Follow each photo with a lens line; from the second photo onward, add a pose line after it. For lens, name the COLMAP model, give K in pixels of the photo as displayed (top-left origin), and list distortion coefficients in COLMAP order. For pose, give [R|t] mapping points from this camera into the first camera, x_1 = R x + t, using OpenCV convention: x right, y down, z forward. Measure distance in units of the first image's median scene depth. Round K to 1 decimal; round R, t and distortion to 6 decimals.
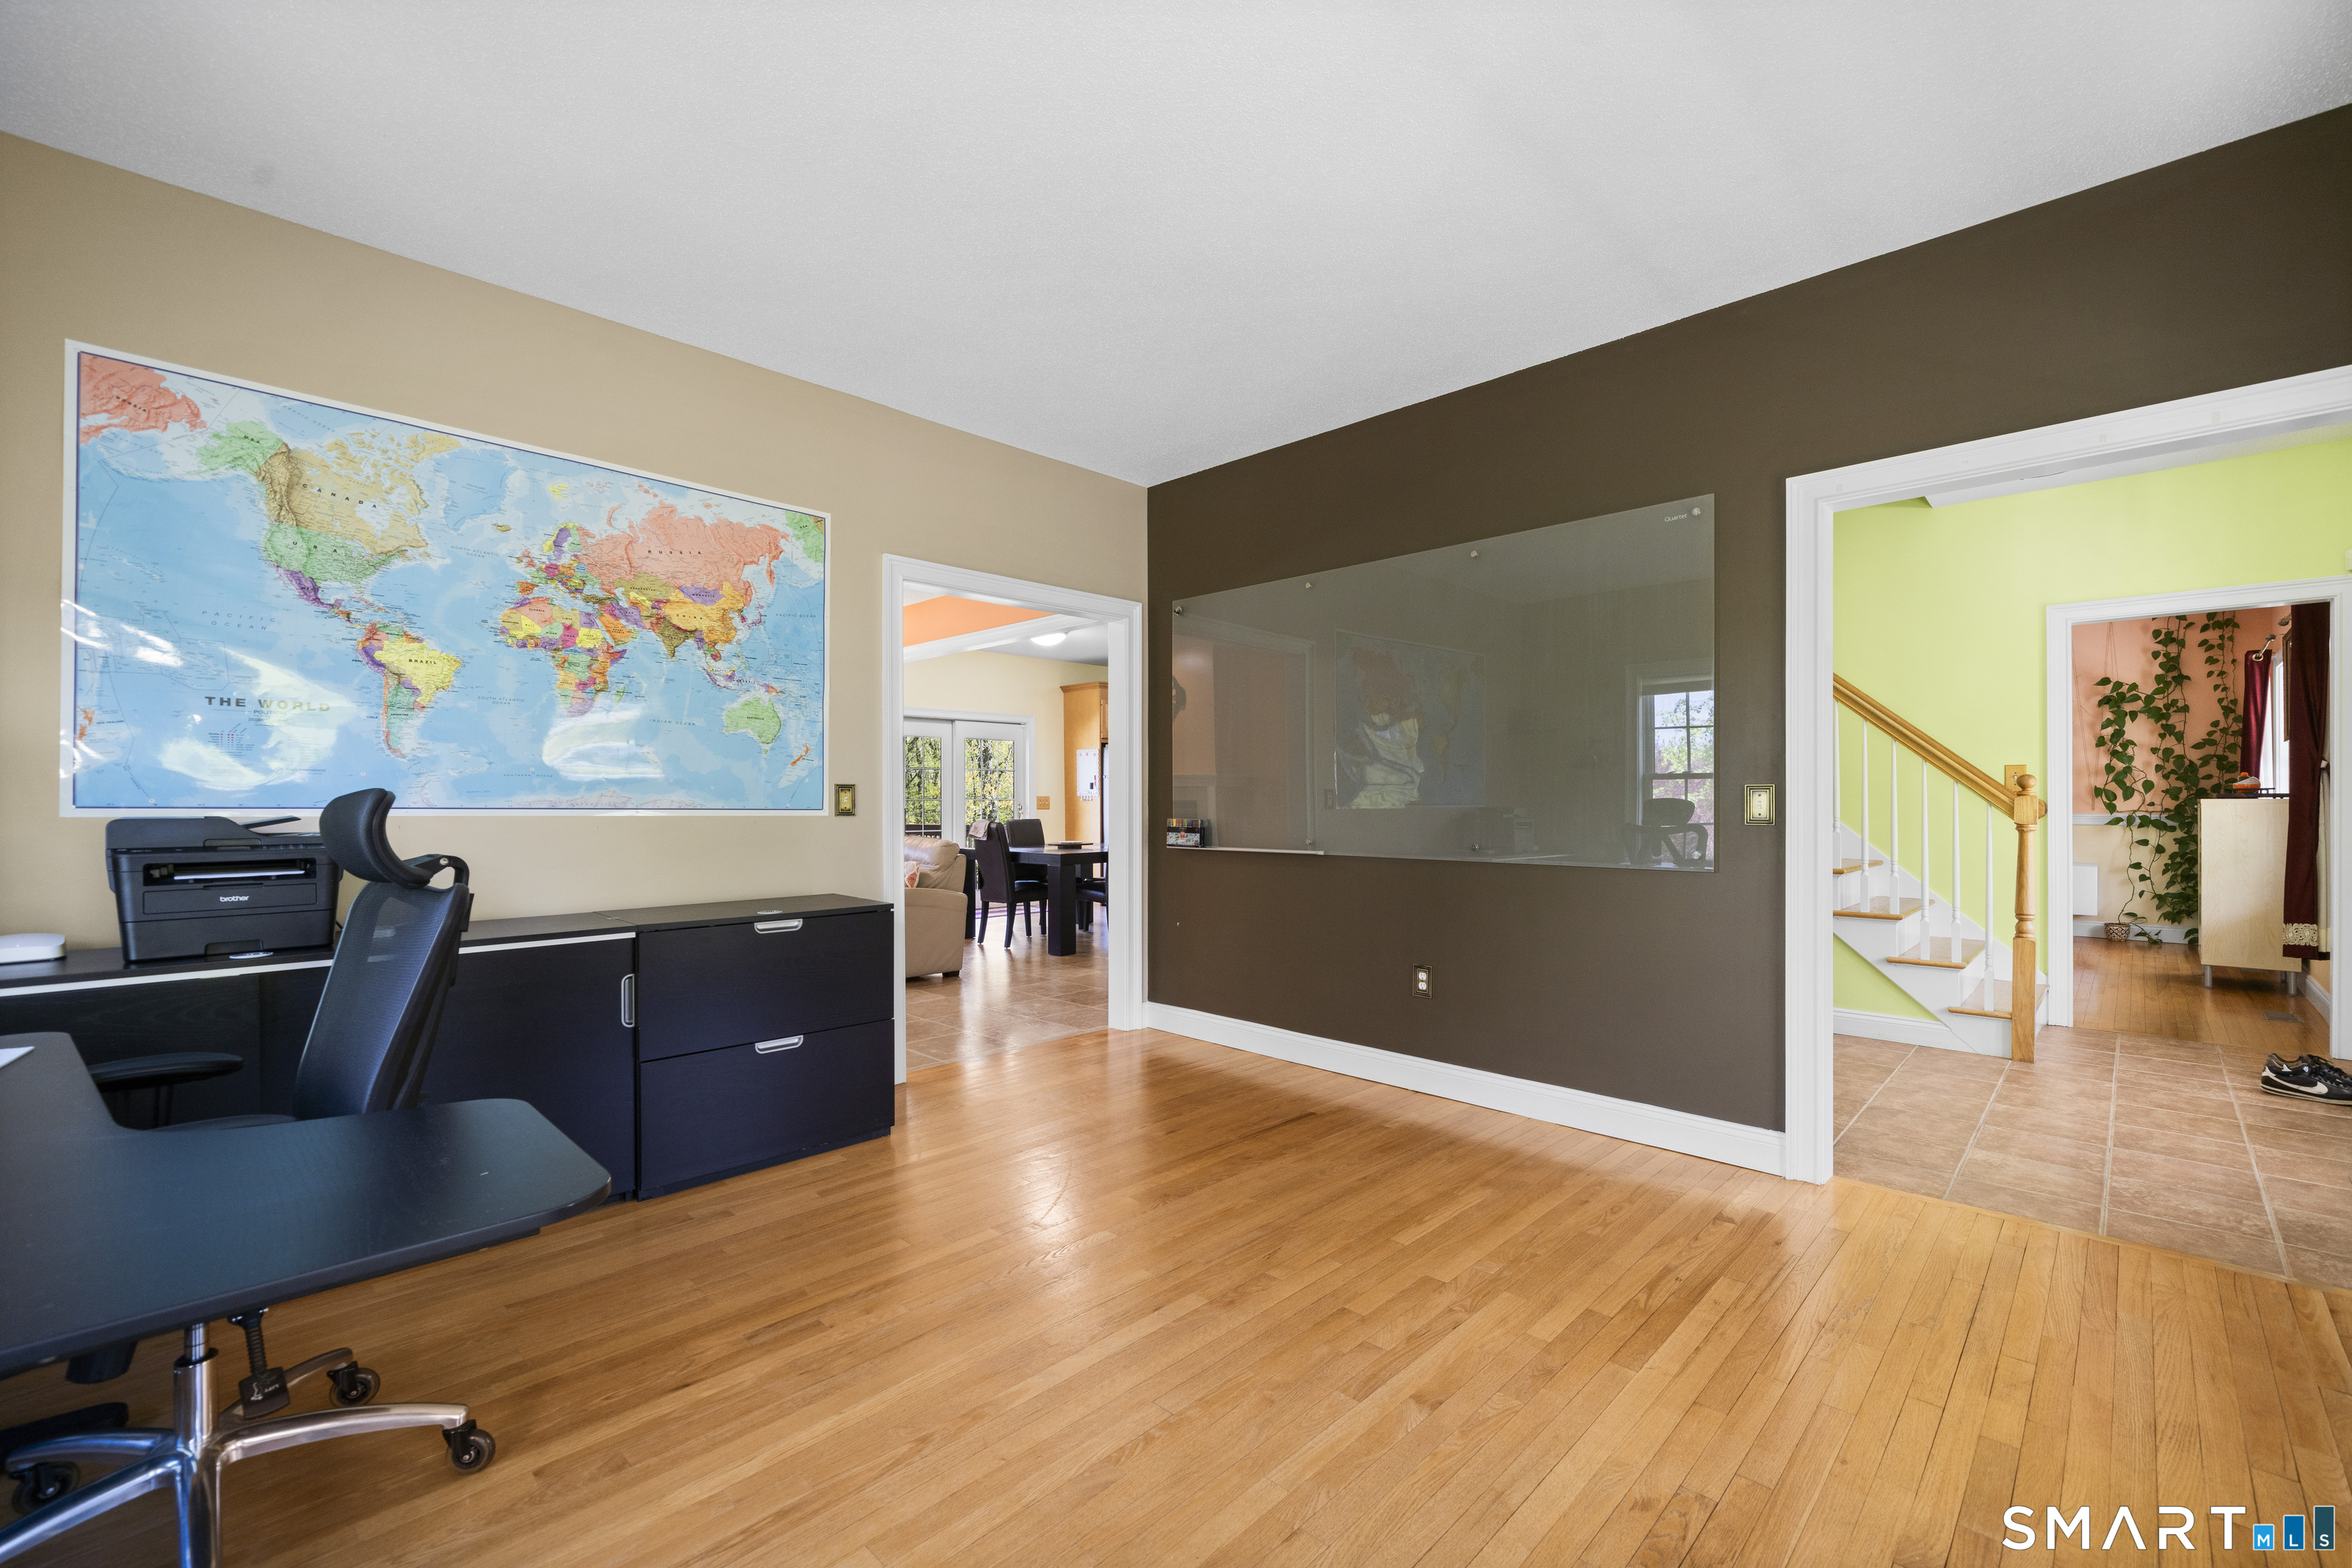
lens RADIAL K [[976.8, 0, 1158.2], [0, 976.8, 798.7], [0, 0, 1]] dist [-0.001675, -0.000097]
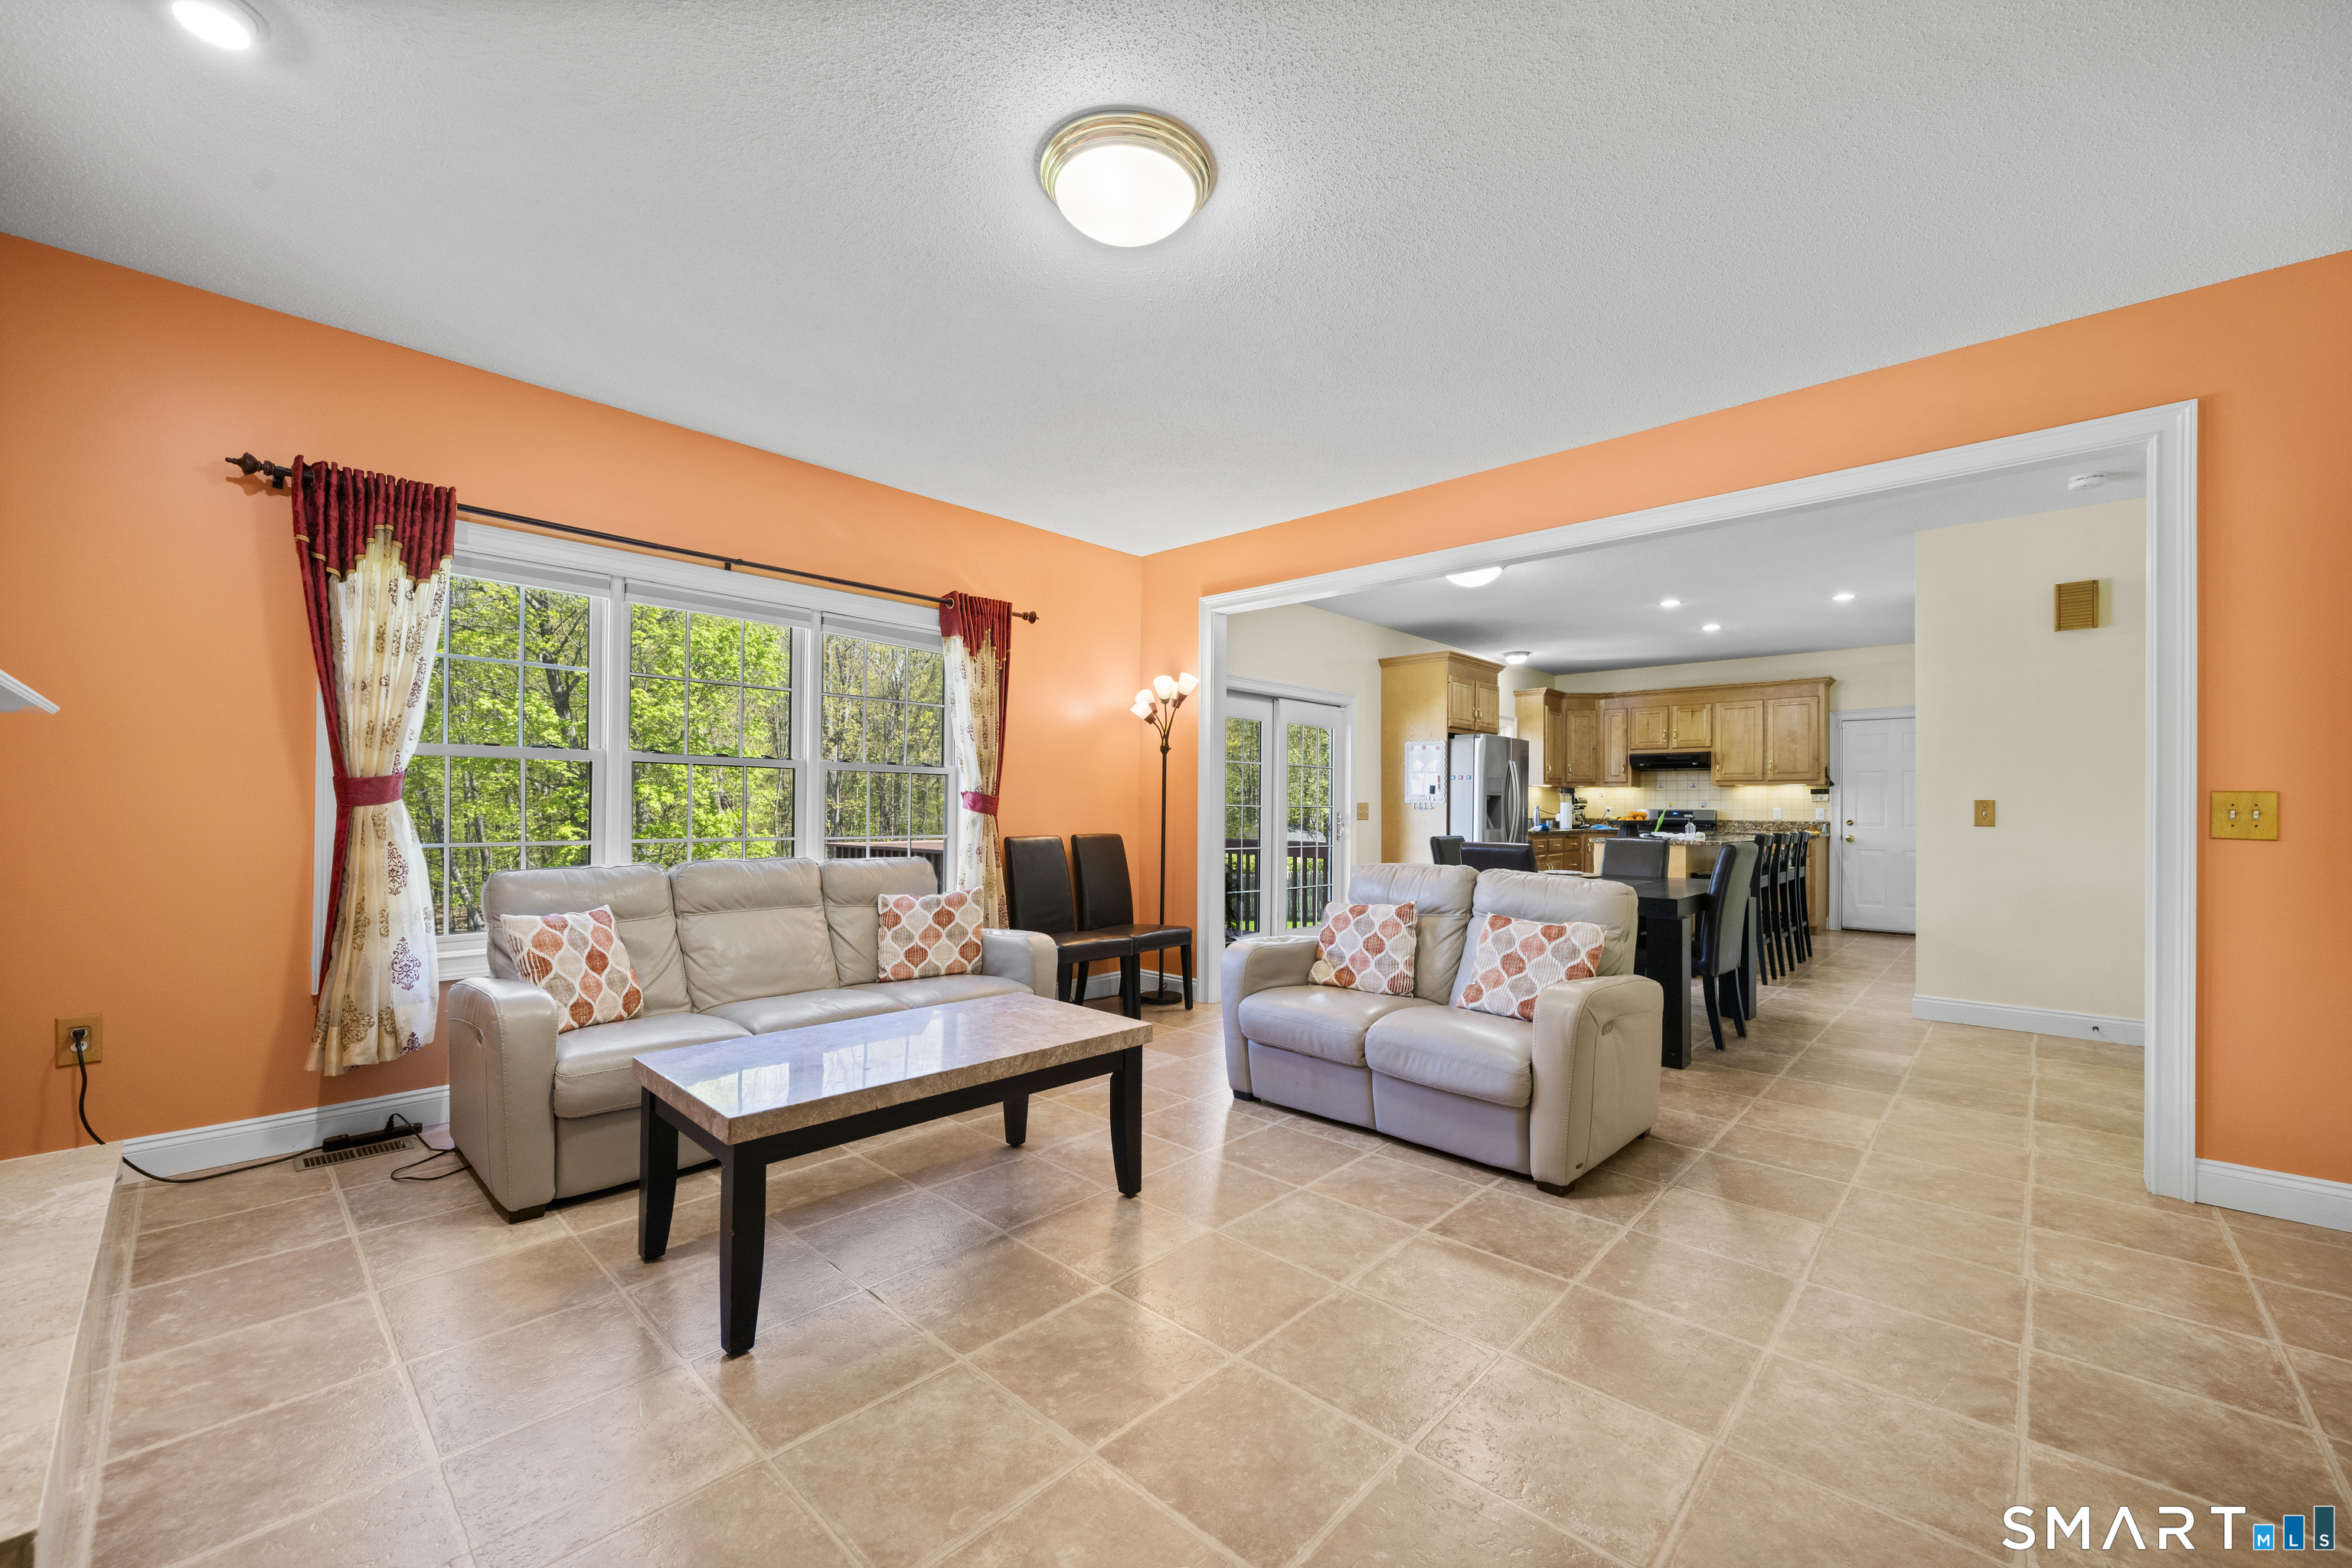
lens RADIAL K [[915.8, 0, 1168.9], [0, 915.8, 794.8], [0, 0, 1]] dist [-0.002052, -0.000051]
pose [[0.999124, 0.010076, 0.040615, -0.423091], [-0.009565, 0.999873, -0.012765, 0.002696], [-0.040738, 0.012365, 0.999093, 0.423838]]
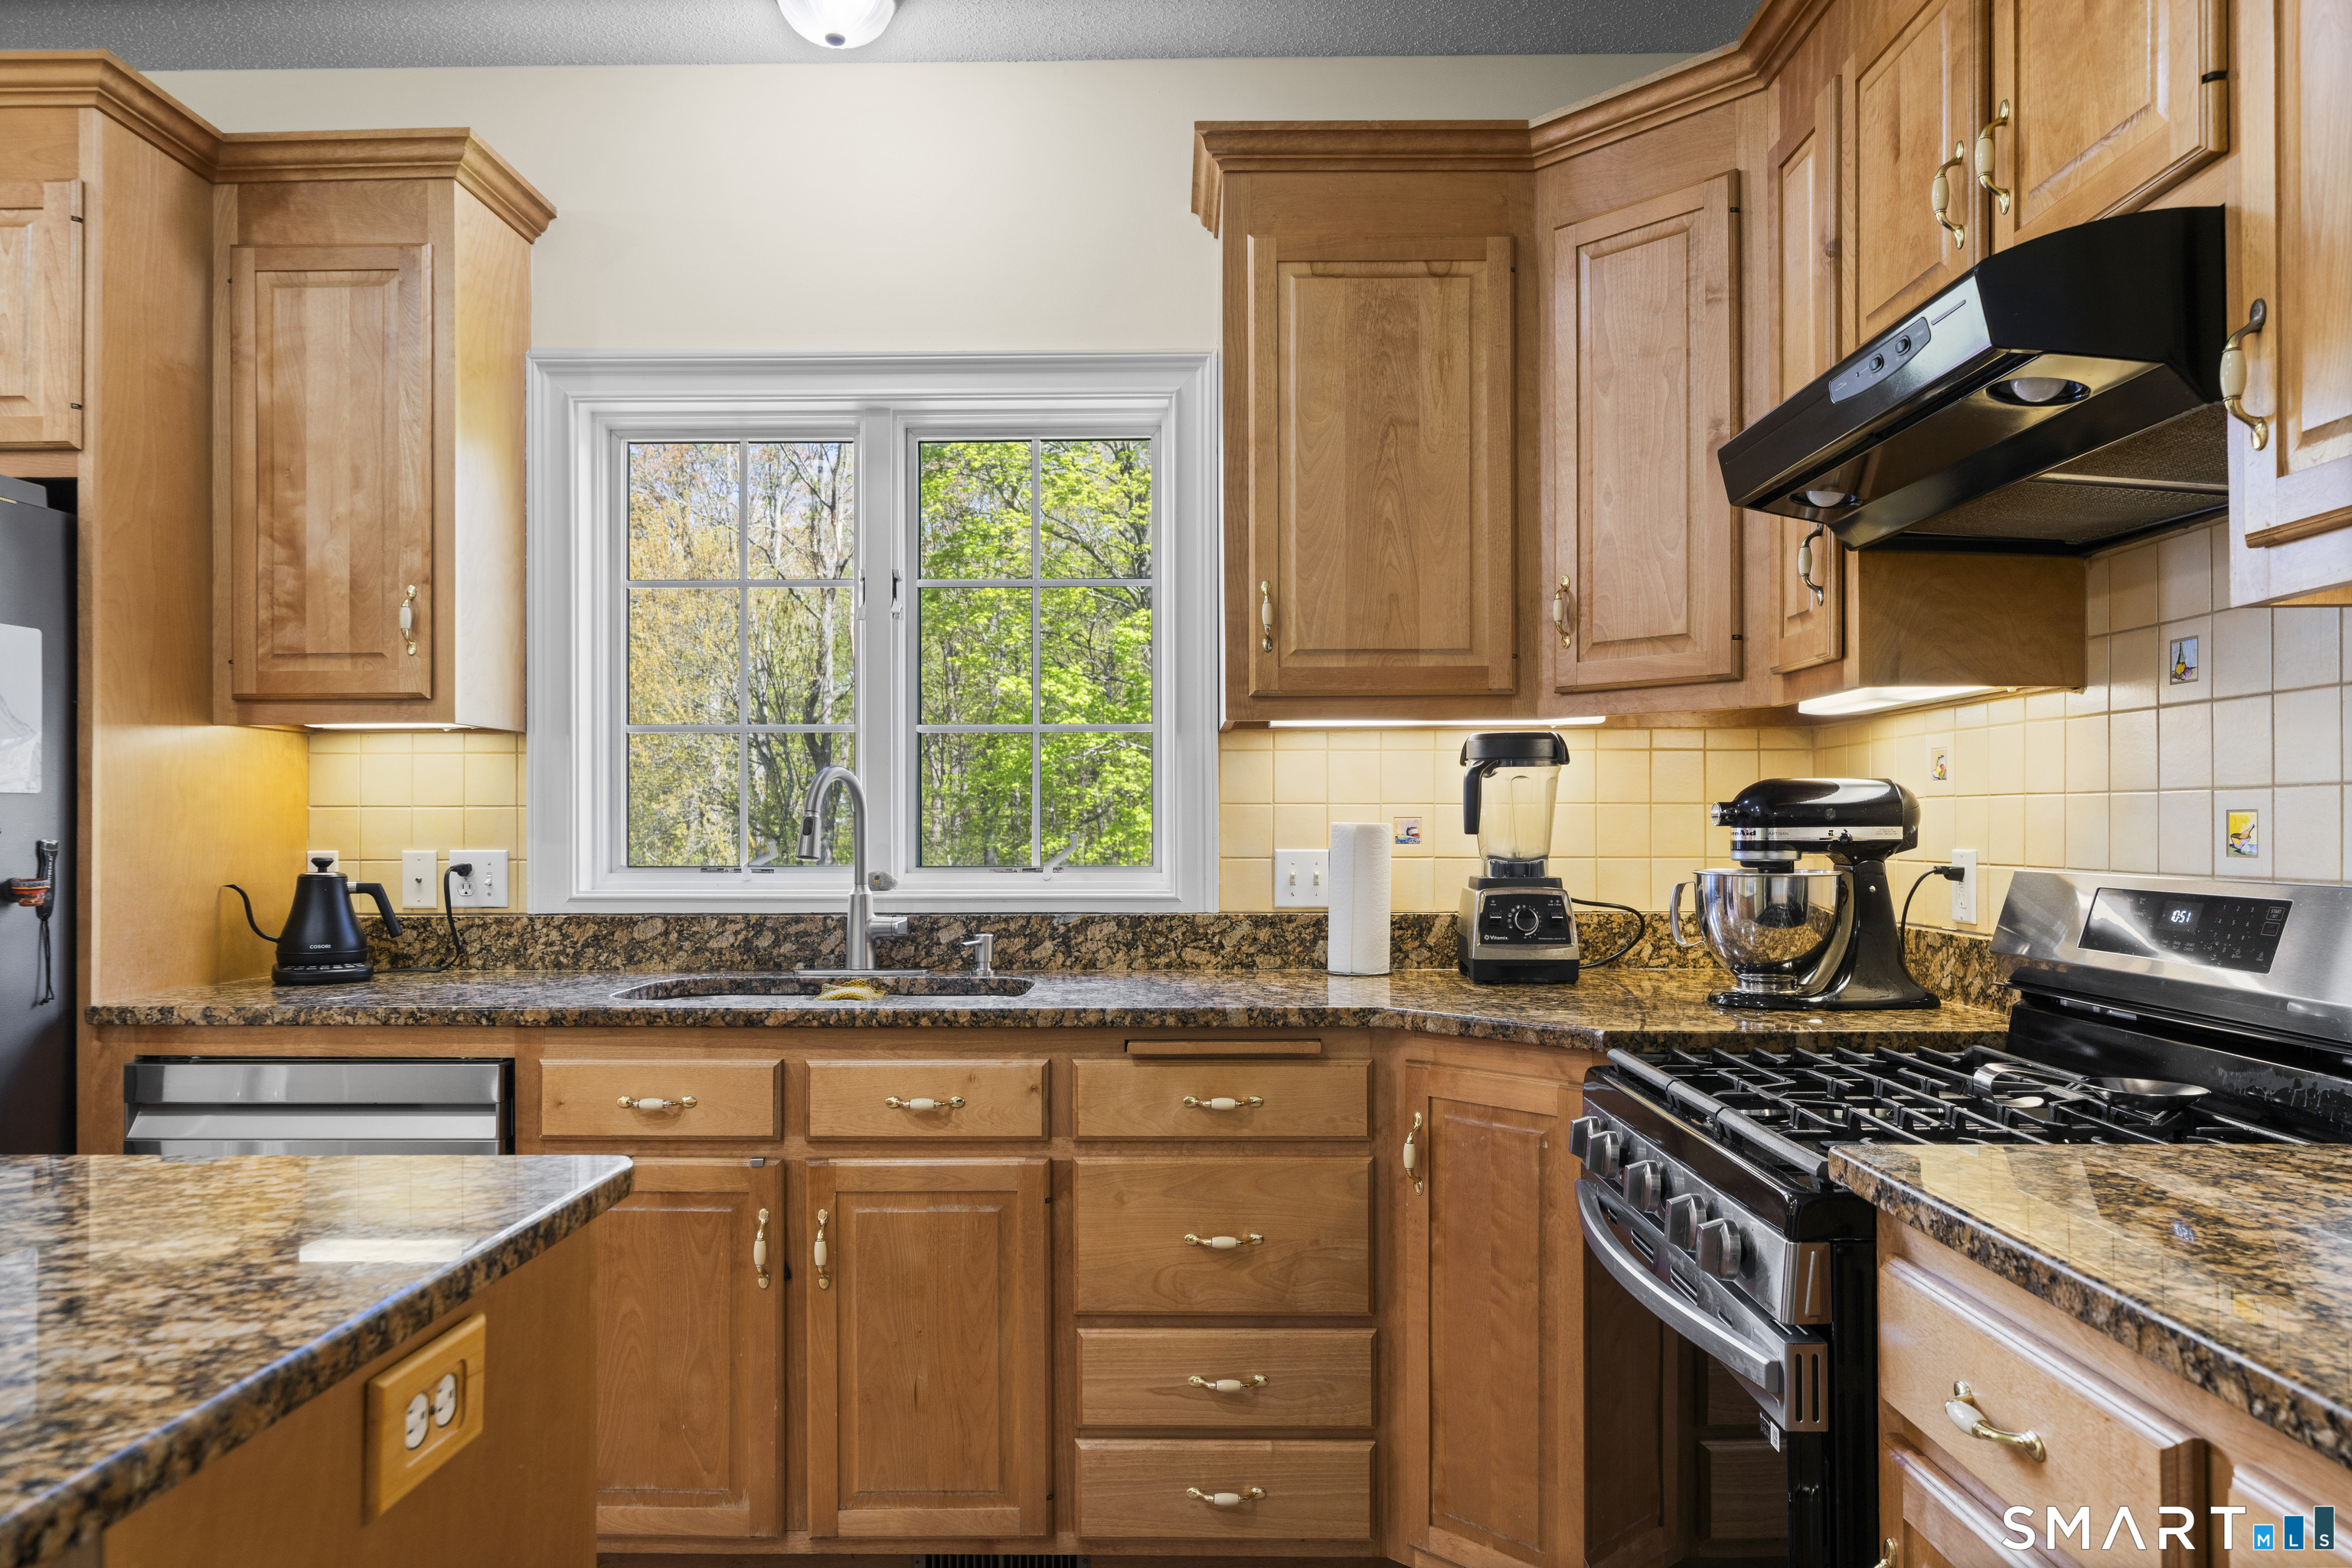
lens RADIAL K [[1583.7, 0, 1173.0], [0, 1583.7, 790.4], [0, 0, 1]] dist [0.007764, -0.002875]
pose [[0.702639, -0.014977, -0.711389, 0.404277], [0.000482, 0.999788, -0.020572, -0.008283], [0.711546, 0.014112, 0.702497, 1.417331]]
